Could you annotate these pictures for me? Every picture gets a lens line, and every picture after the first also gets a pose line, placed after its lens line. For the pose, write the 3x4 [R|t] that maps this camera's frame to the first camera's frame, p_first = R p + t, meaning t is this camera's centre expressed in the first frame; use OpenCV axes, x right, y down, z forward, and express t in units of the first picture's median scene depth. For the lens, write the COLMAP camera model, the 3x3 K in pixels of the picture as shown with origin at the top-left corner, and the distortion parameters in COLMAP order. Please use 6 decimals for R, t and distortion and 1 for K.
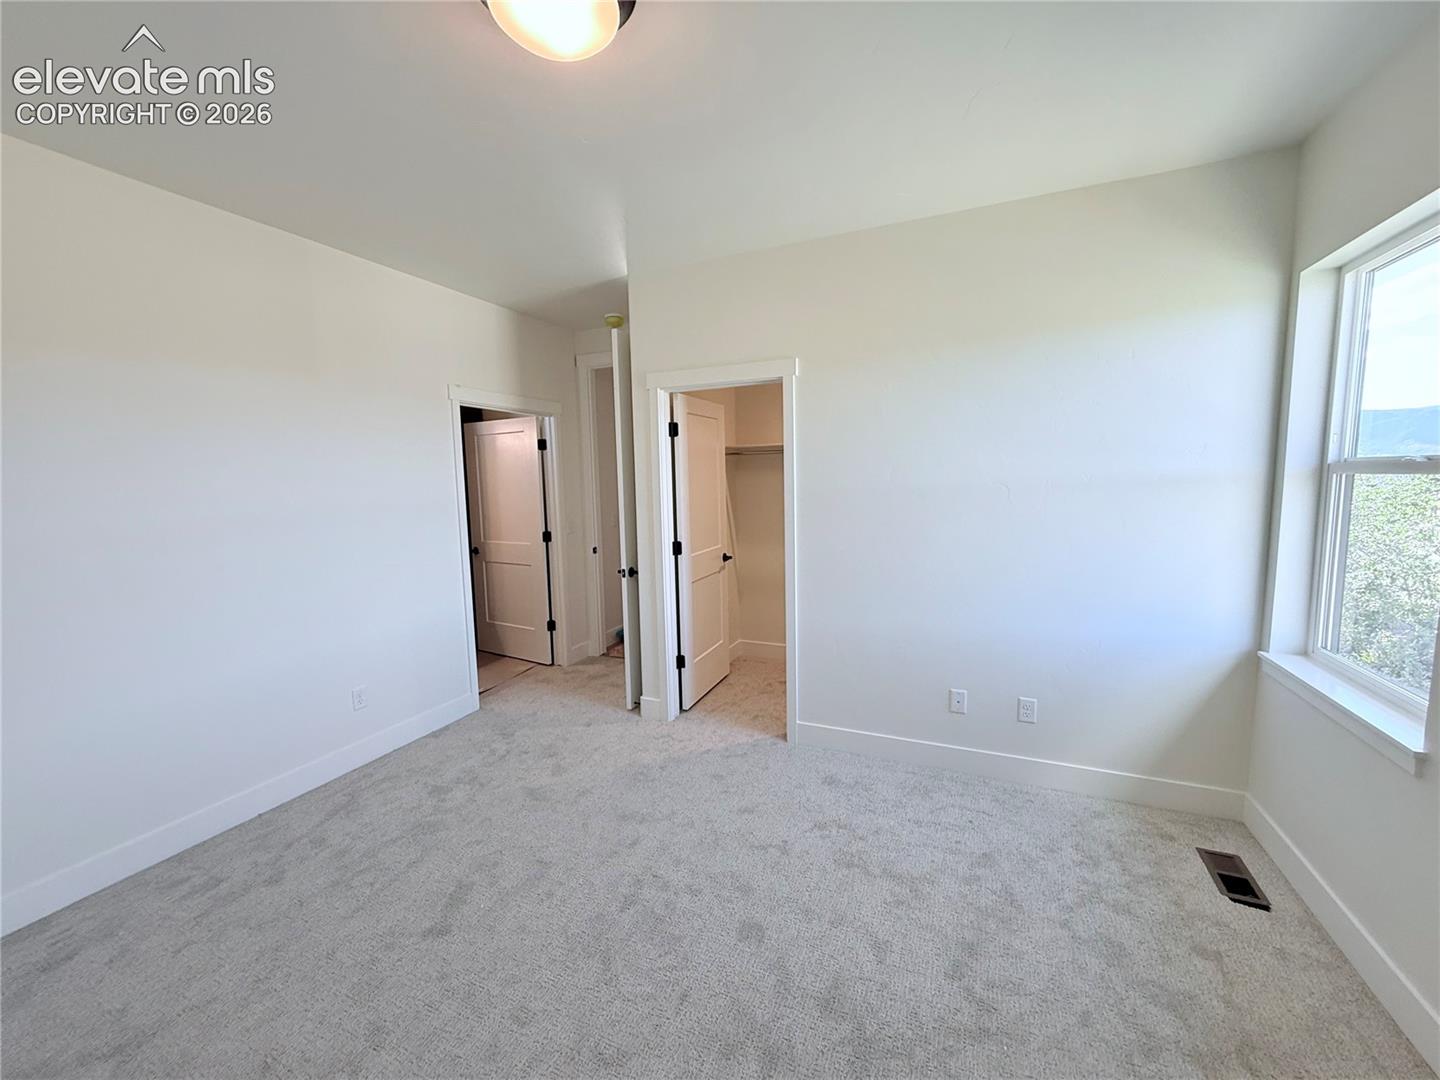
lens RADIAL K [[572.3, 0, 714.9], [0, 572.3, 539.0], [0, 0, 1]] dist [-0.000419, 0.000086]
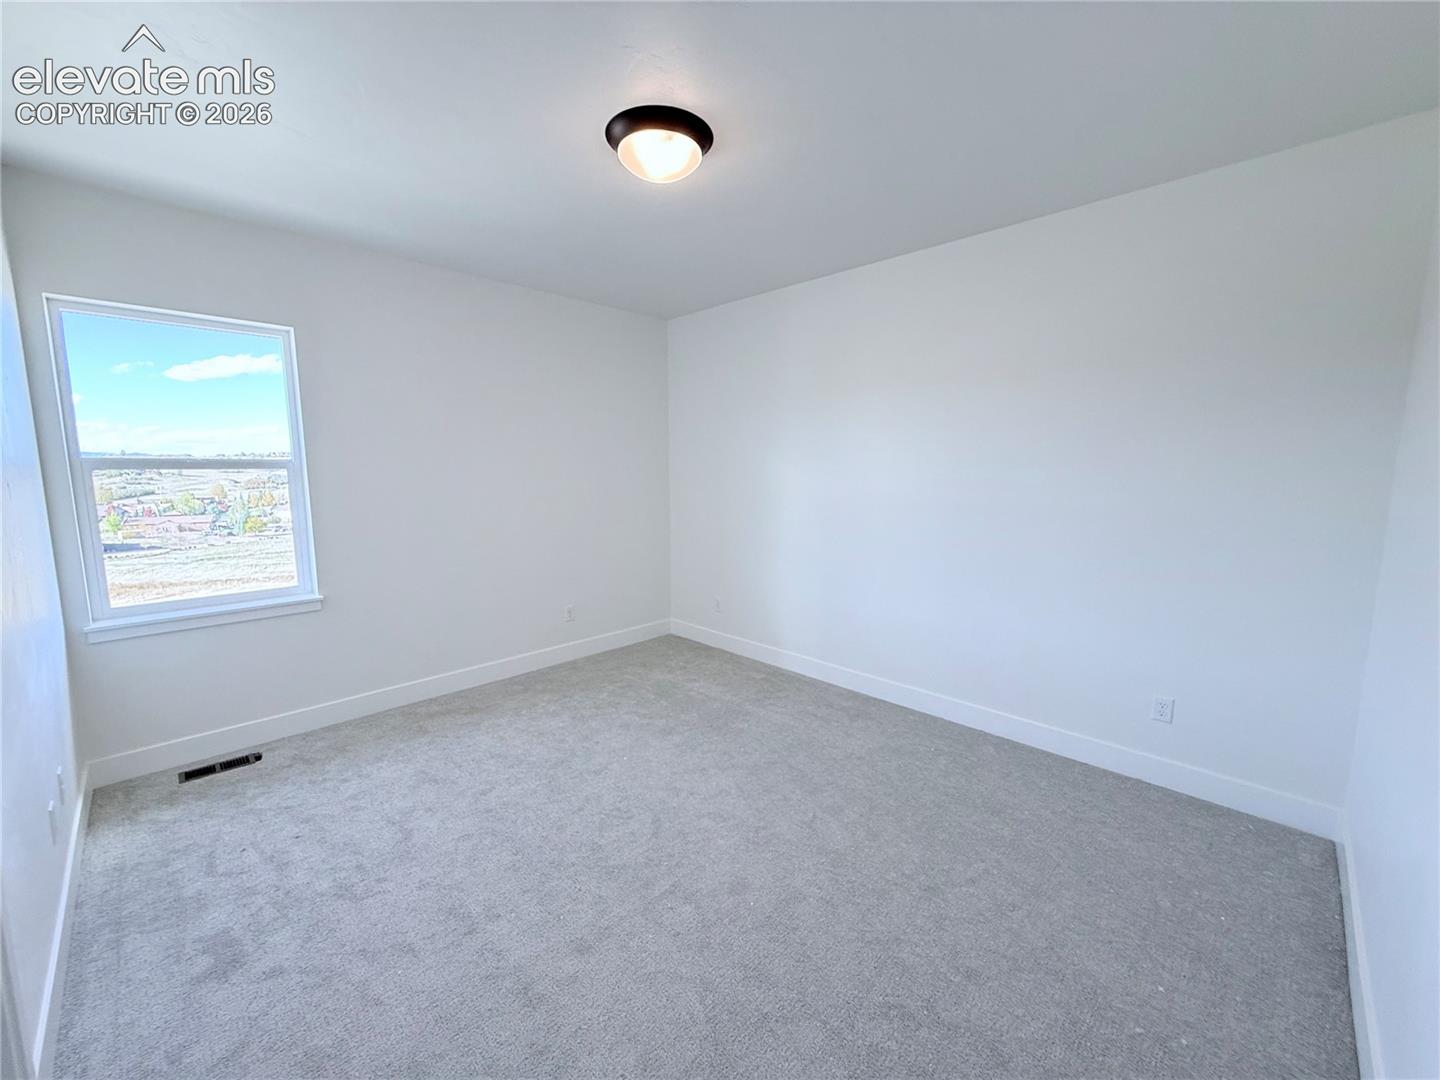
lens RADIAL K [[572.3, 0, 714.9], [0, 572.3, 539.0], [0, 0, 1]] dist [-0.000419, 0.000086]
pose [[-0.934268, -0.021007, 0.355953, -0.568823], [0.059921, 0.974817, 0.214803, -0.136434], [-0.351502, 0.222013, -0.909482, 1.479561]]
